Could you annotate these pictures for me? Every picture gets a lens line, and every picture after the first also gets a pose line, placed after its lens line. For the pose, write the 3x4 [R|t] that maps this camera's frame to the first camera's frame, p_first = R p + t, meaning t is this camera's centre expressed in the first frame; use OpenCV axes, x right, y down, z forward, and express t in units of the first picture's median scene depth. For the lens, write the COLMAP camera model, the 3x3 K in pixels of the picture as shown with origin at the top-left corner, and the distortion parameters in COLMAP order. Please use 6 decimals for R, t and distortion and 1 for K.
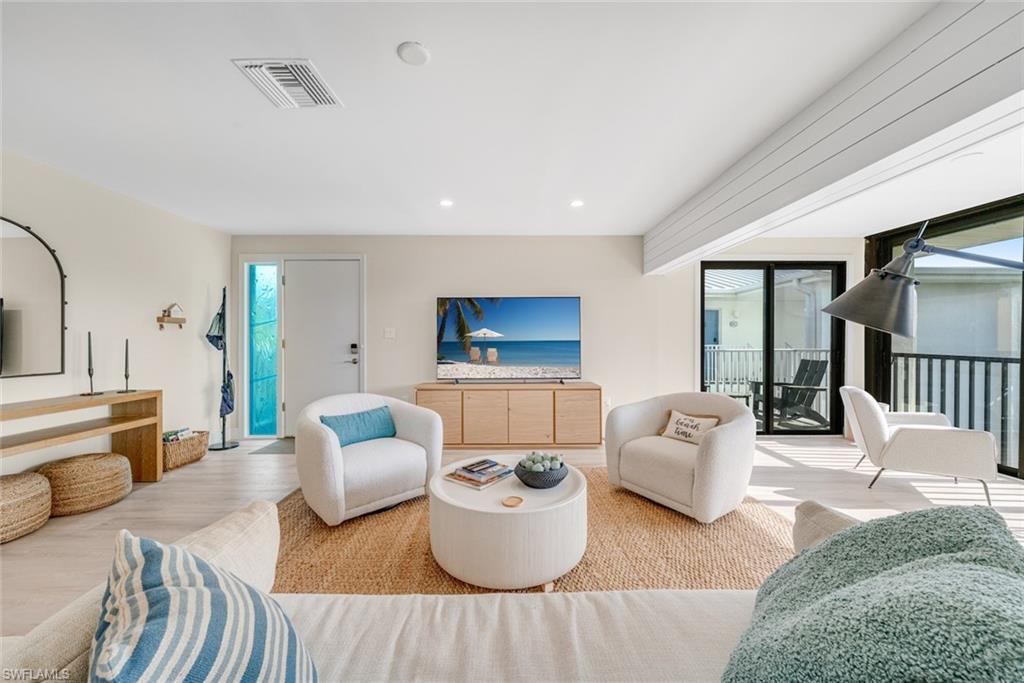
lens RADIAL K [[370.5, 0, 512.3], [0, 370.5, 342.5], [0, 0, 1]] dist [-0.002053, 0.000566]
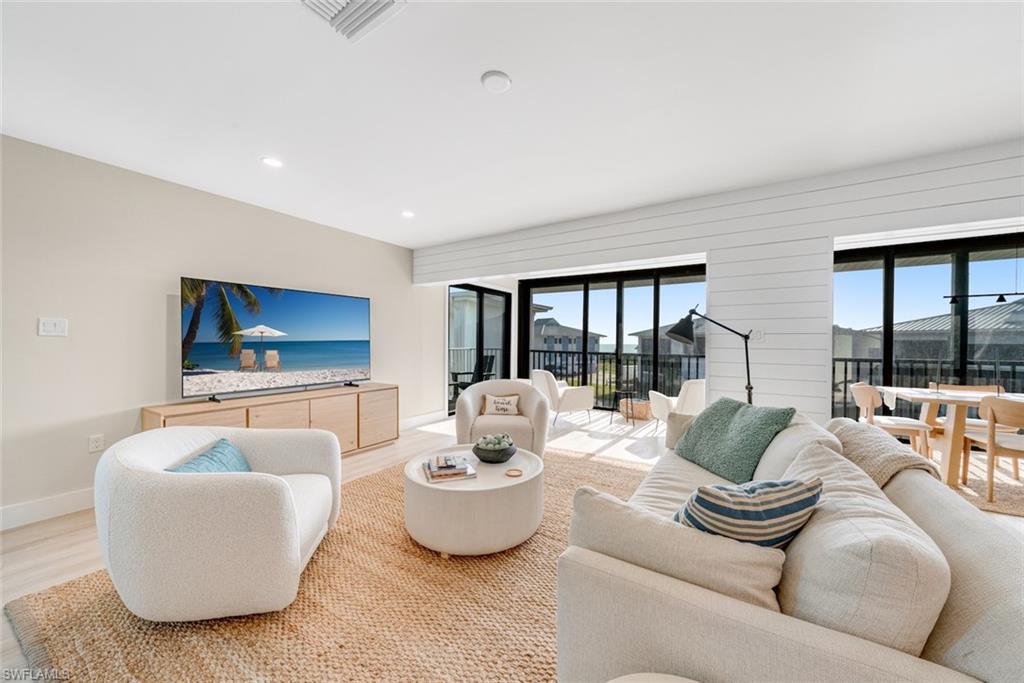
lens RADIAL K [[363.6, 0, 512.9], [0, 363.6, 342.2], [0, 0, 1]] dist [0.004775, -0.000725]
pose [[0.544717, 0.004568, 0.838607, -0.449610], [-0.005152, 0.999985, -0.002101, -0.003219], [-0.838604, -0.003177, 0.544732, 0.145297]]
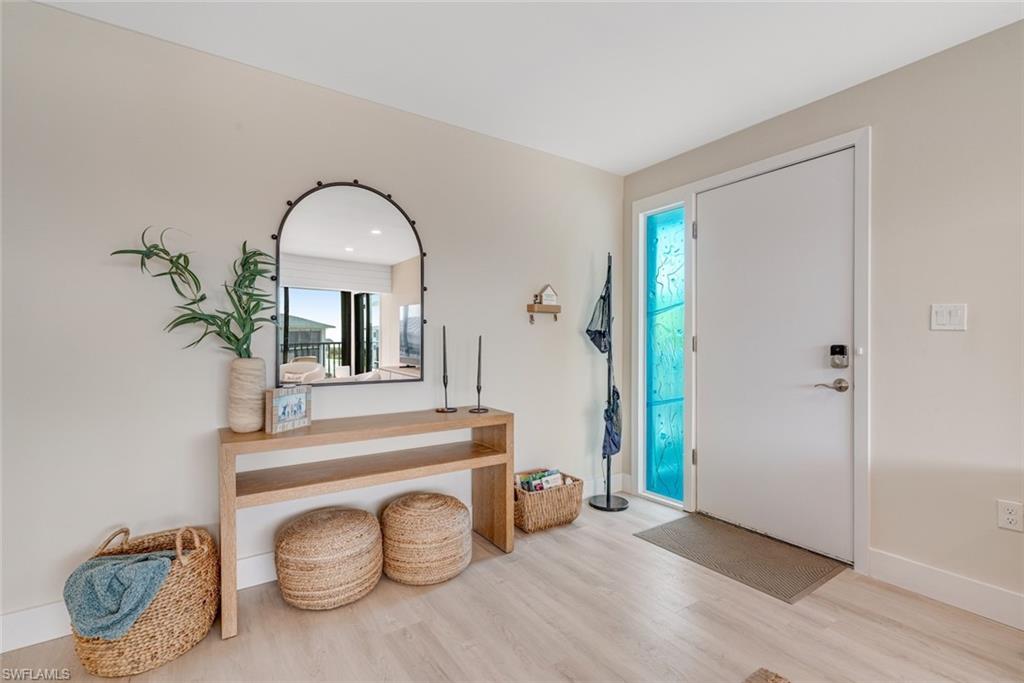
lens RADIAL K [[467.1, 0, 513.7], [0, 467.1, 344.2], [0, 0, 1]] dist [0.008739, -0.002793]
pose [[0.561345, 0.005097, -0.827567, -0.203286], [-0.003348, 0.999987, 0.003888, 0.002374], [0.827575, 0.000588, 0.561354, 0.411436]]
